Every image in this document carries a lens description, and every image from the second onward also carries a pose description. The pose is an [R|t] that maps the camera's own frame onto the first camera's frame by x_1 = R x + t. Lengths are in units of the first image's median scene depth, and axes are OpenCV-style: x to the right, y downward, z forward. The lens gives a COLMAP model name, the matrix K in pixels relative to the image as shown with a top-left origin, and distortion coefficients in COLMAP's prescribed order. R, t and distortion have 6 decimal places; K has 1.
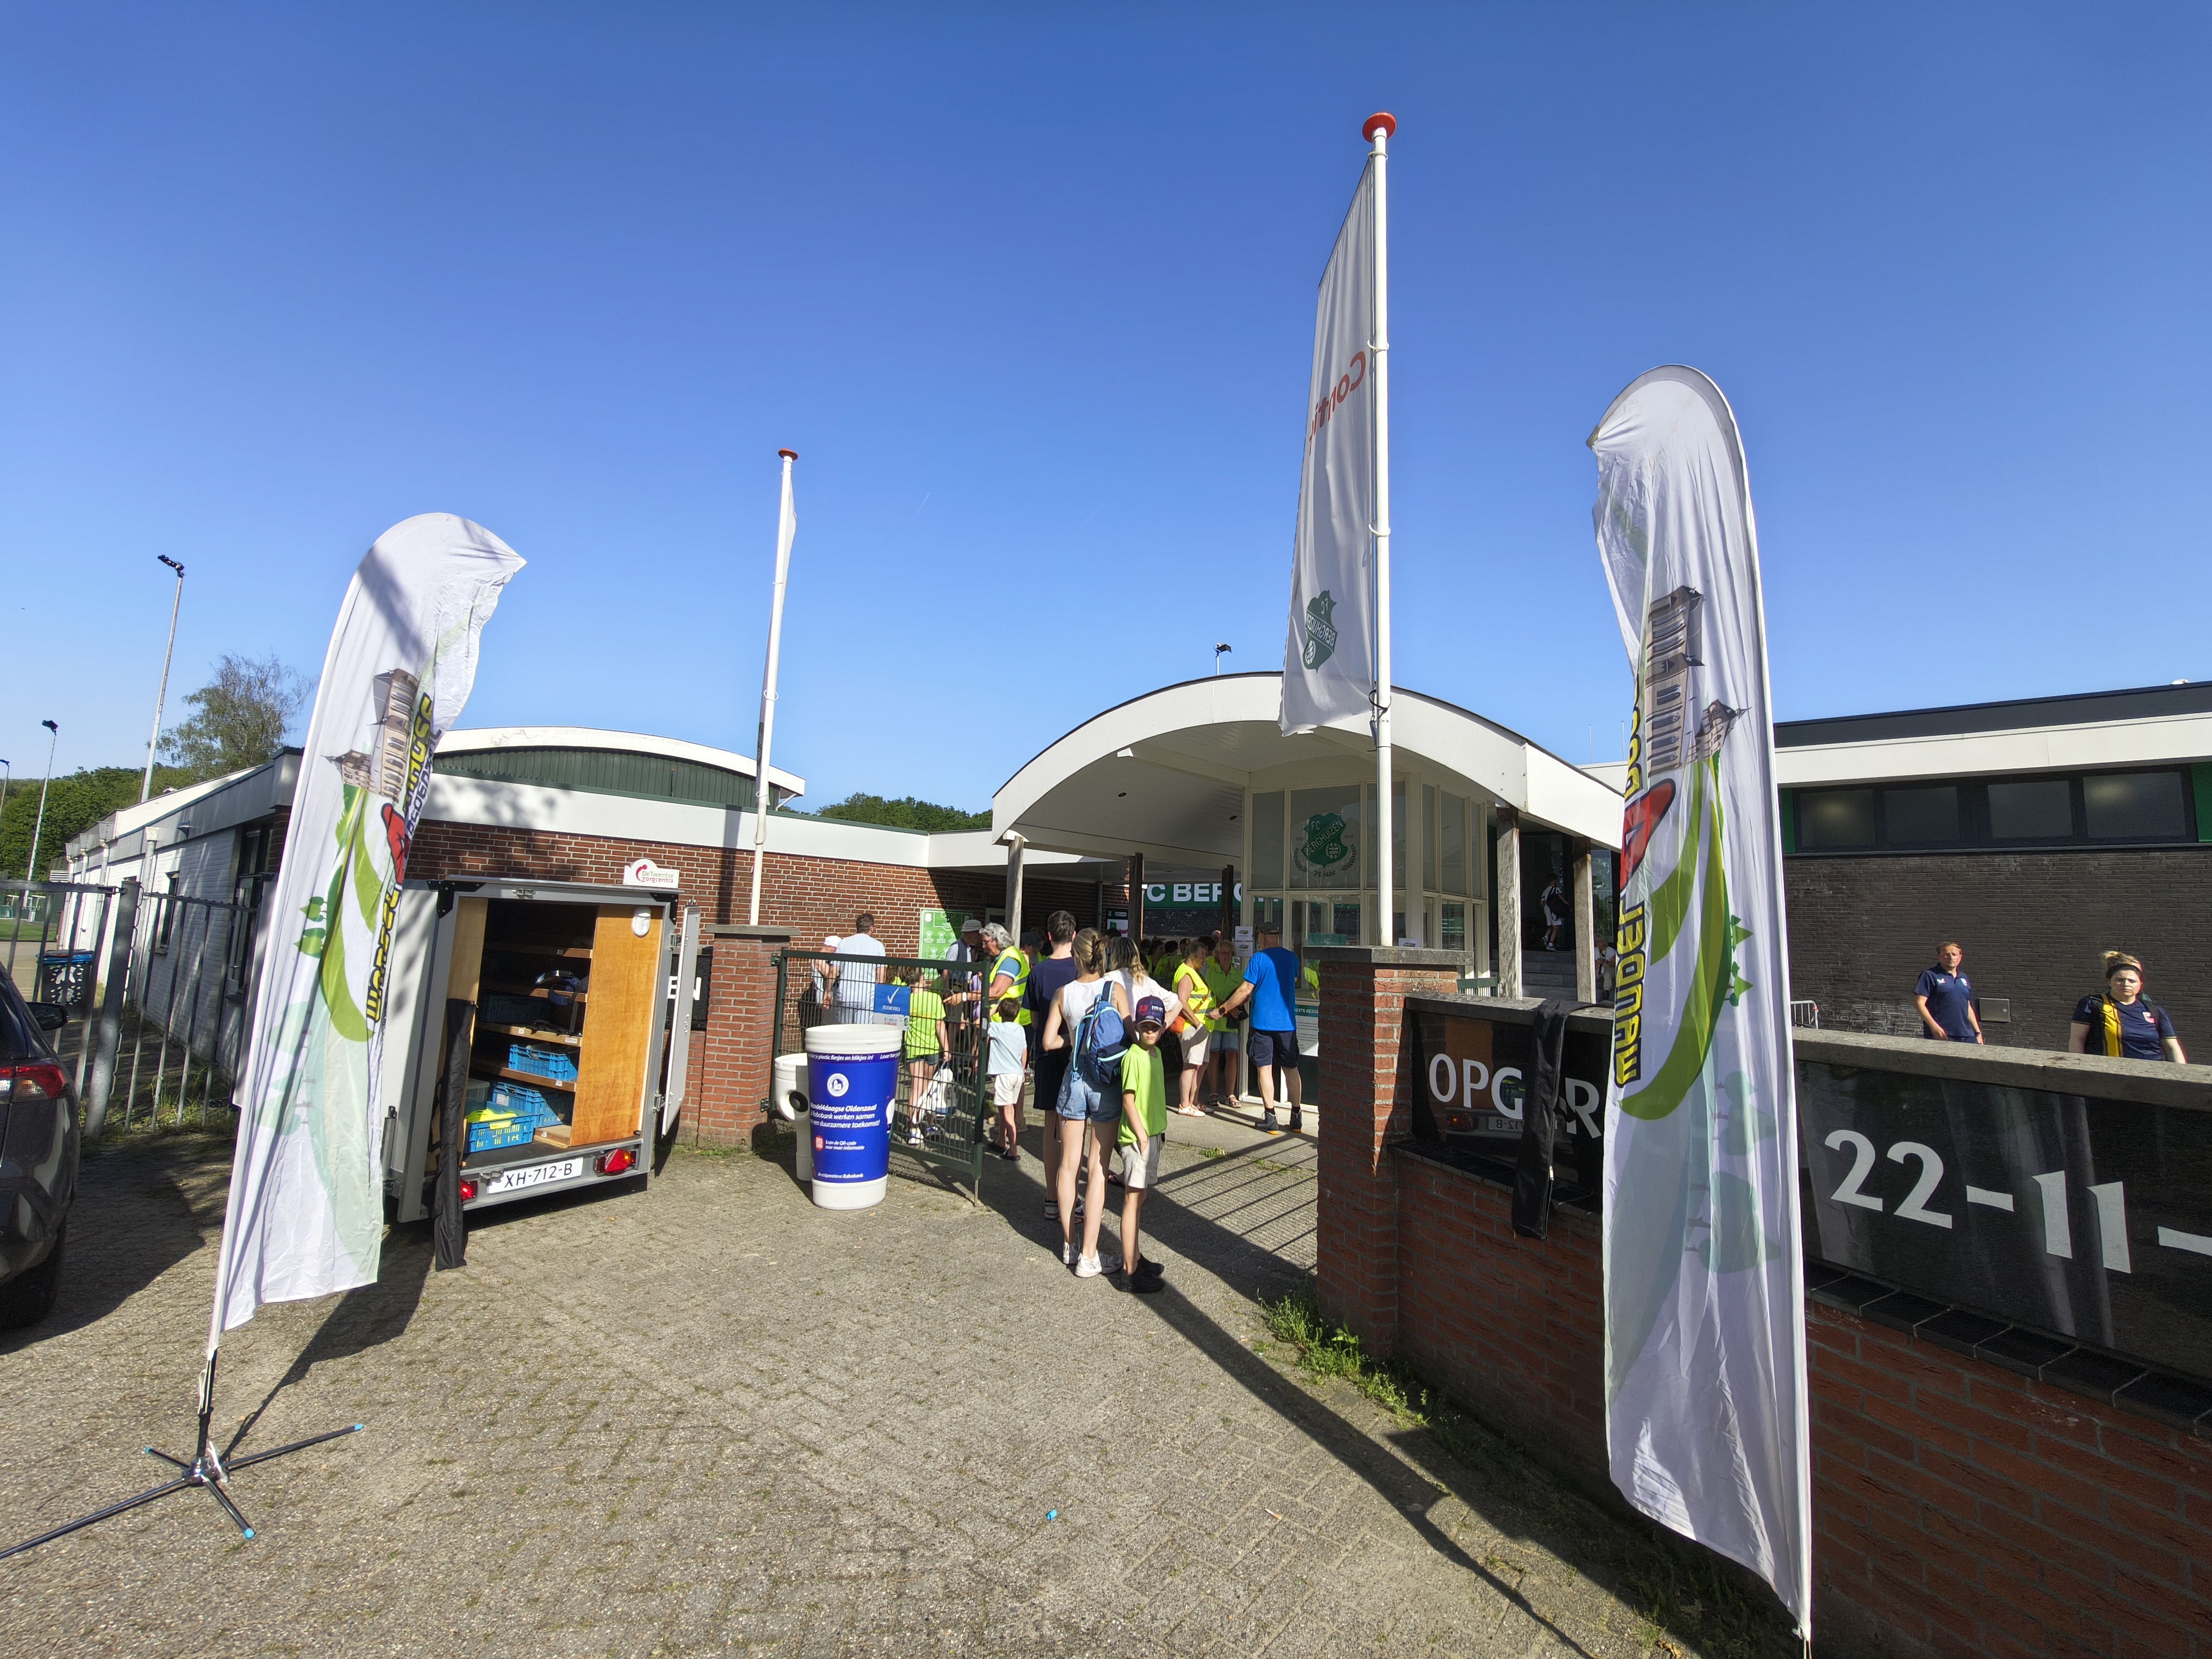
lens RADIAL K [[917.1, 0, 1106.0], [0, 917.1, 829.5], [0, 0, 1]] dist [-0.000275, -0.001602]
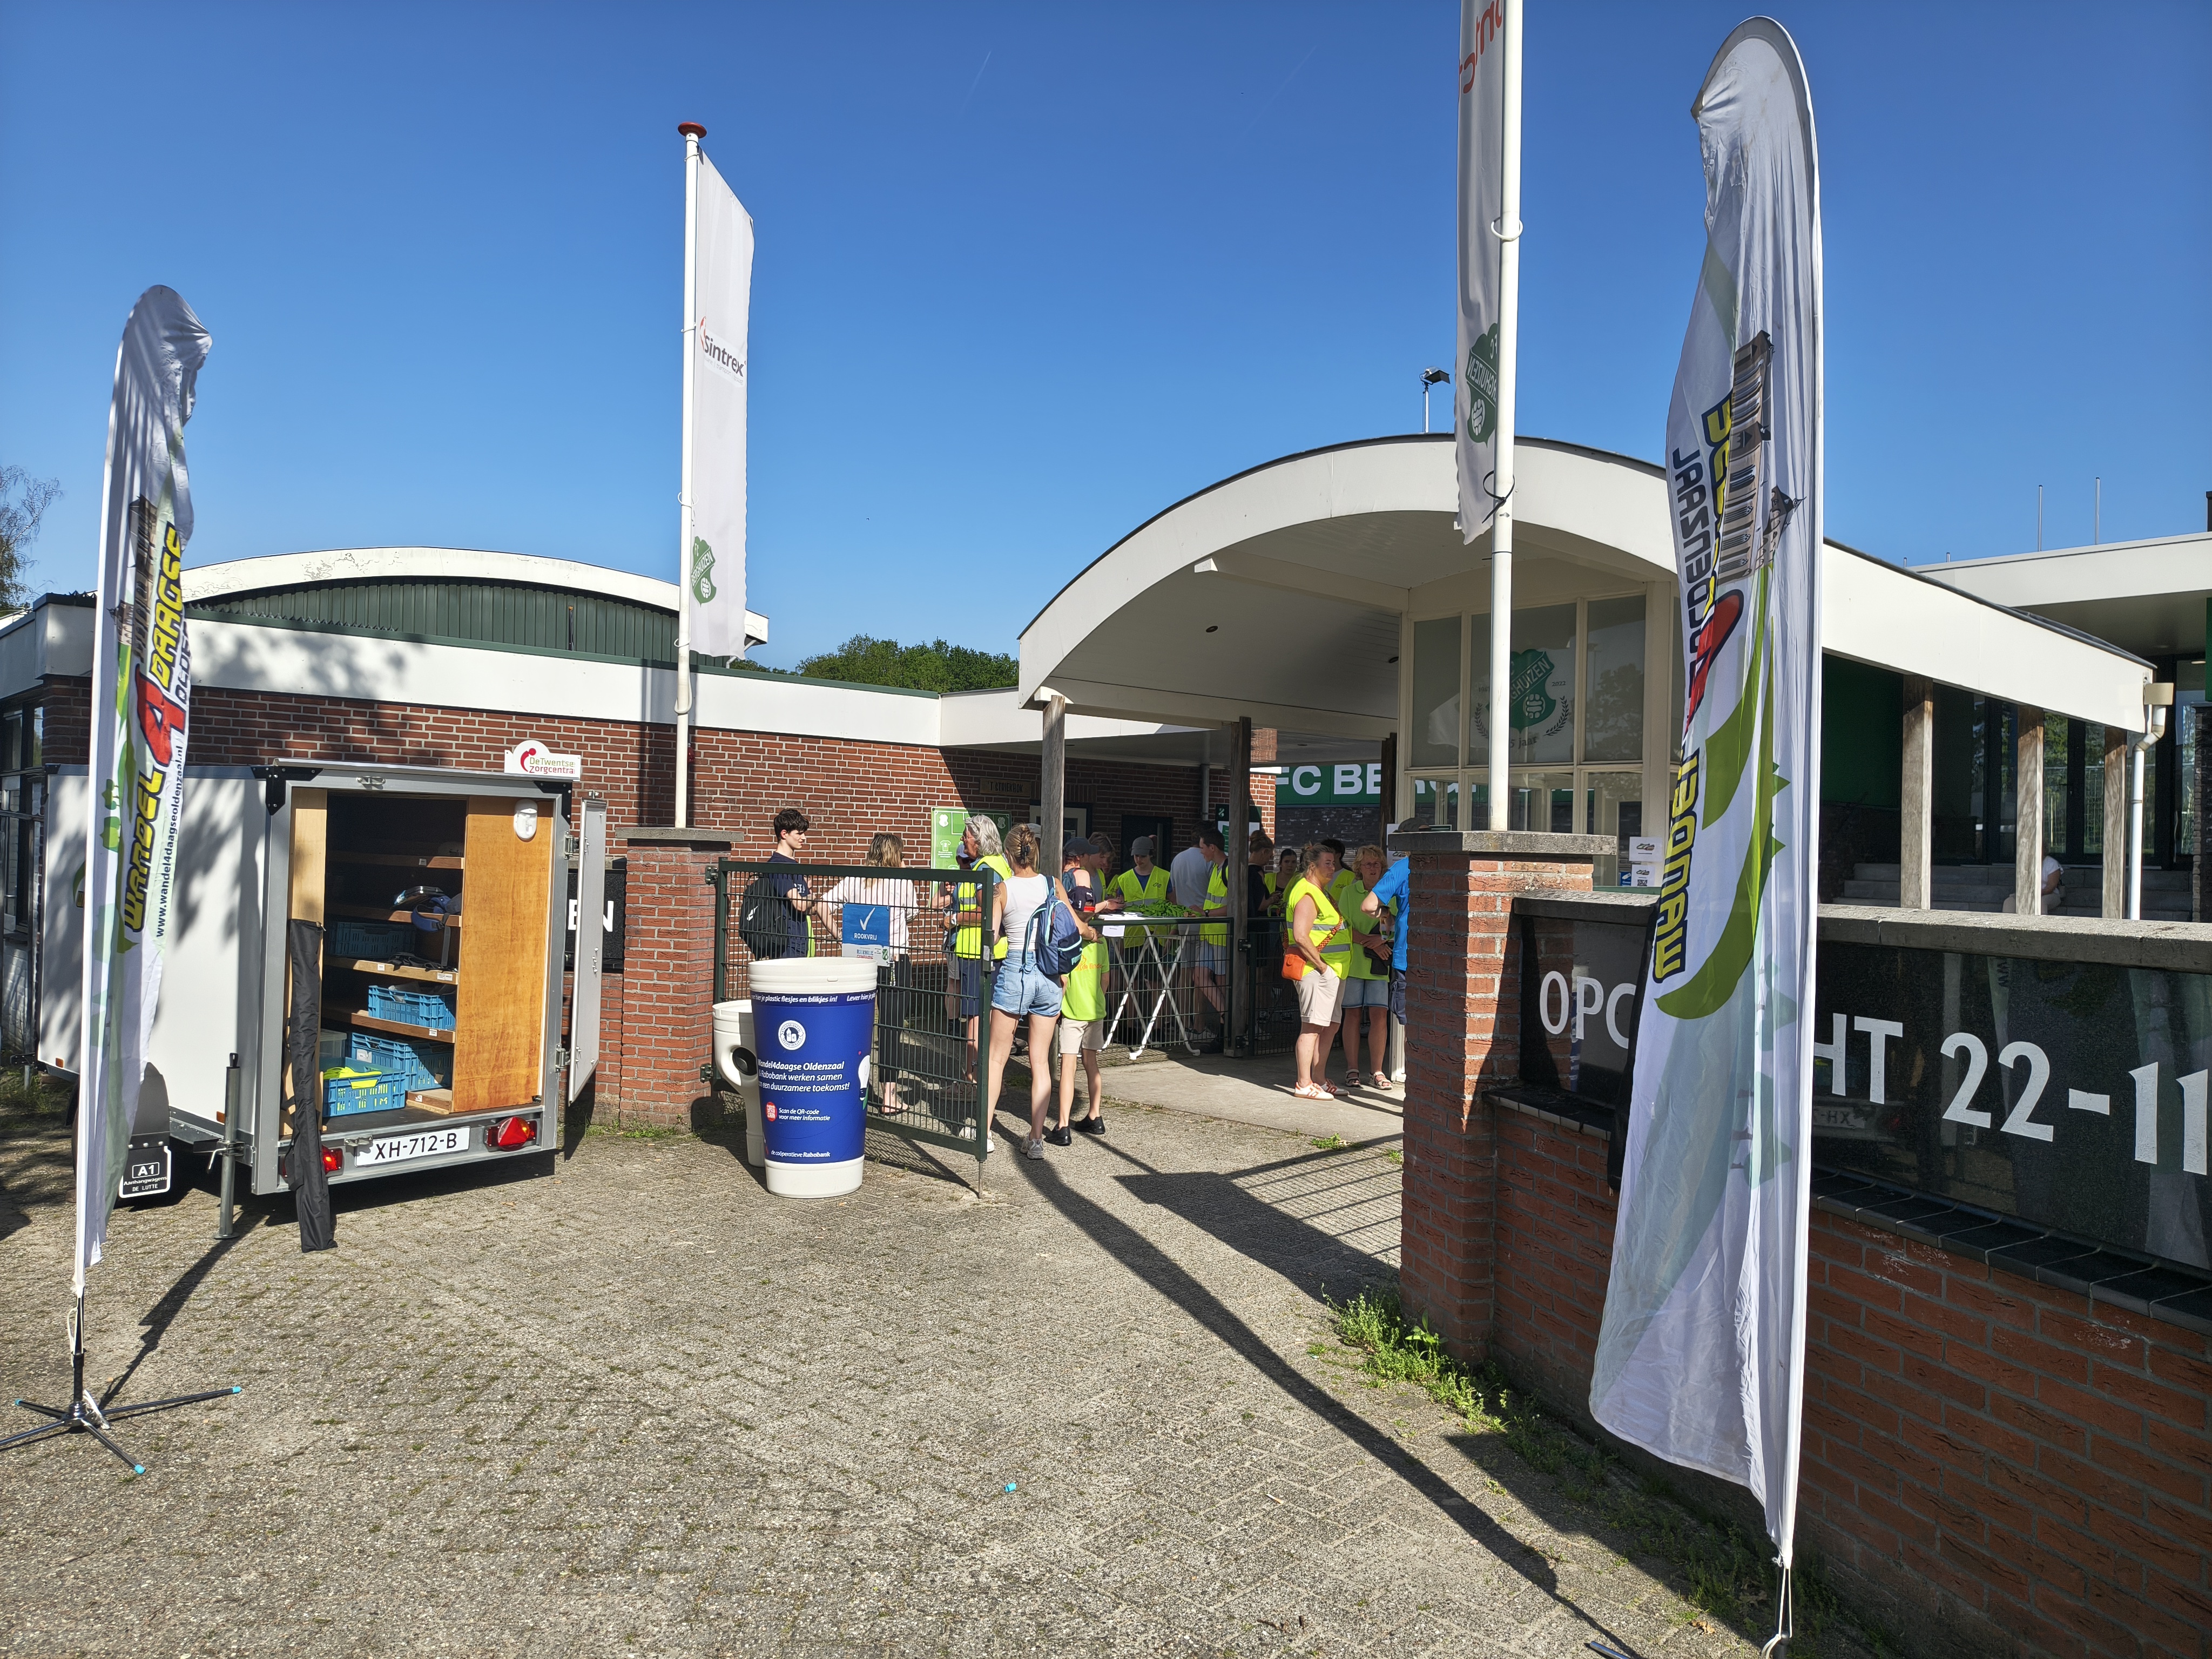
lens RADIAL K [[1469.4, 0, 1097.4], [0, 1469.4, 842.2], [0, 0, 1]] dist [0.043460, -0.054934]
pose [[0.994027, -0.011966, -0.108476, 0.121980], [0.023269, 0.994353, 0.103540, 0.008180], [0.106624, -0.105446, 0.988692, -0.196192]]
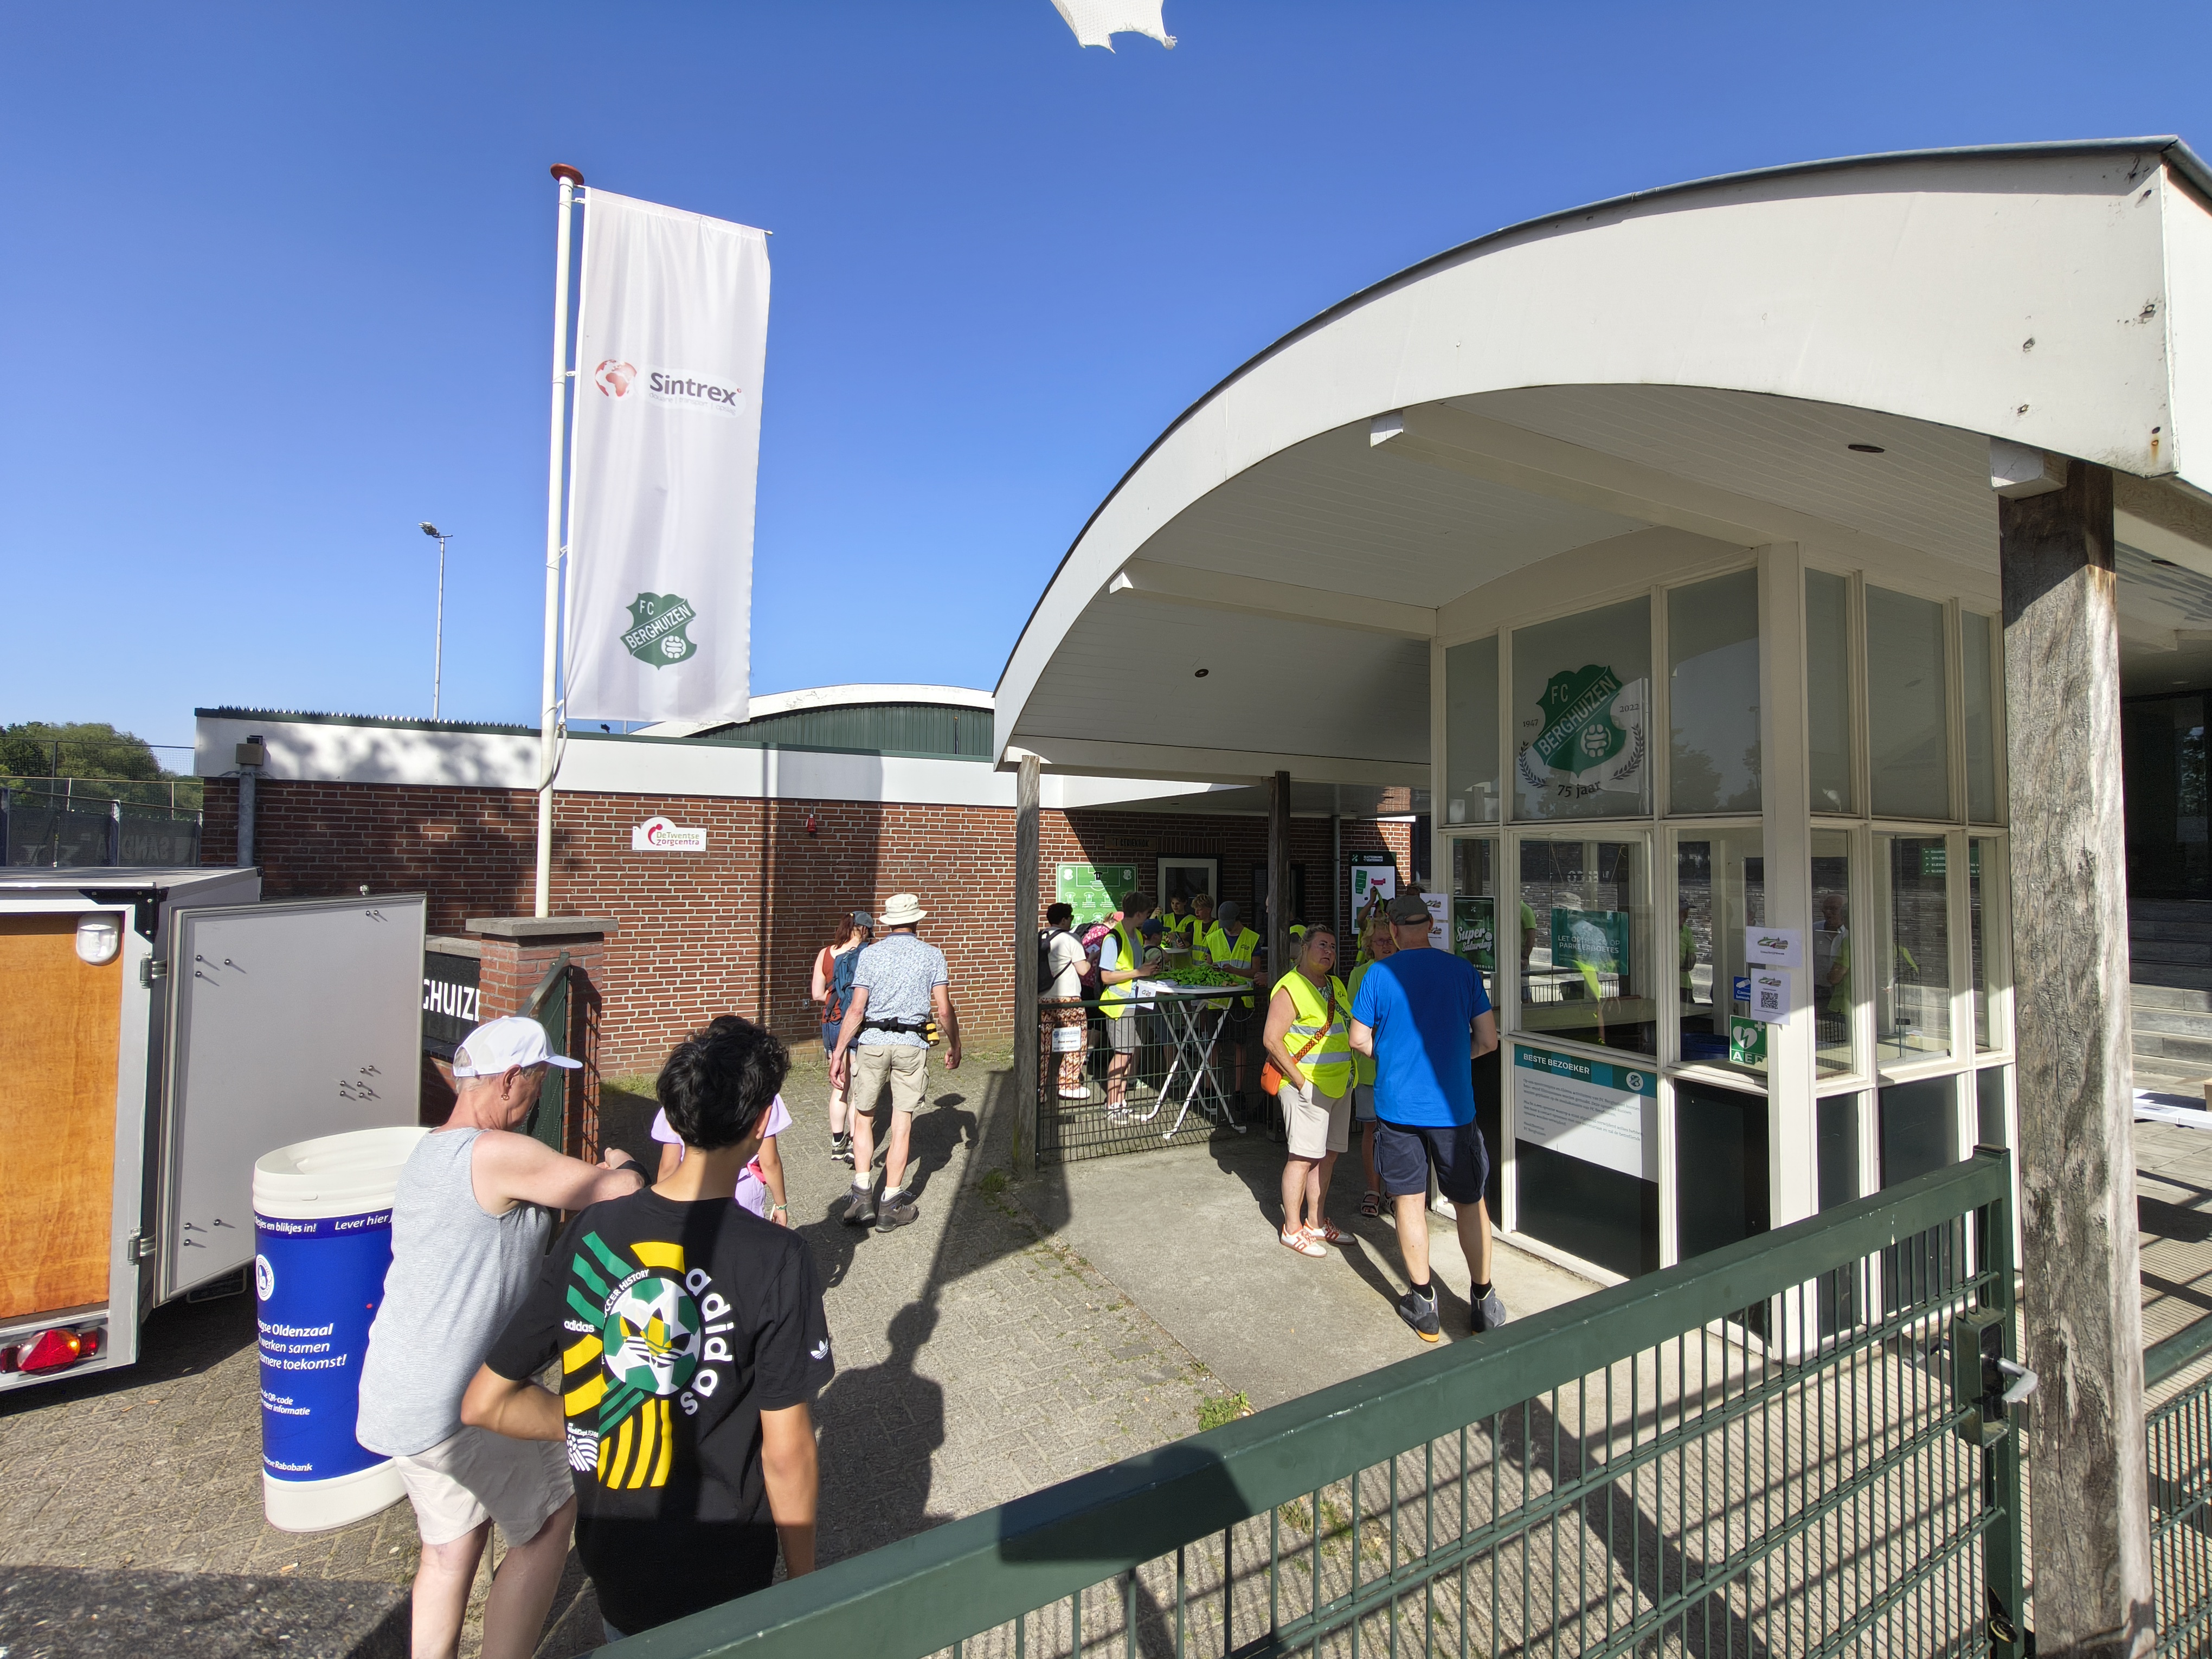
lens RADIAL K [[947.5, 0, 1097.5], [0, 947.5, 825.8], [0, 0, 1]] dist [0.000168, -0.000093]
pose [[0.923444, -0.040800, -0.381557, 0.457364], [0.065299, 0.996537, 0.051477, 0.059912], [0.378136, -0.072451, 0.922911, 1.018821]]
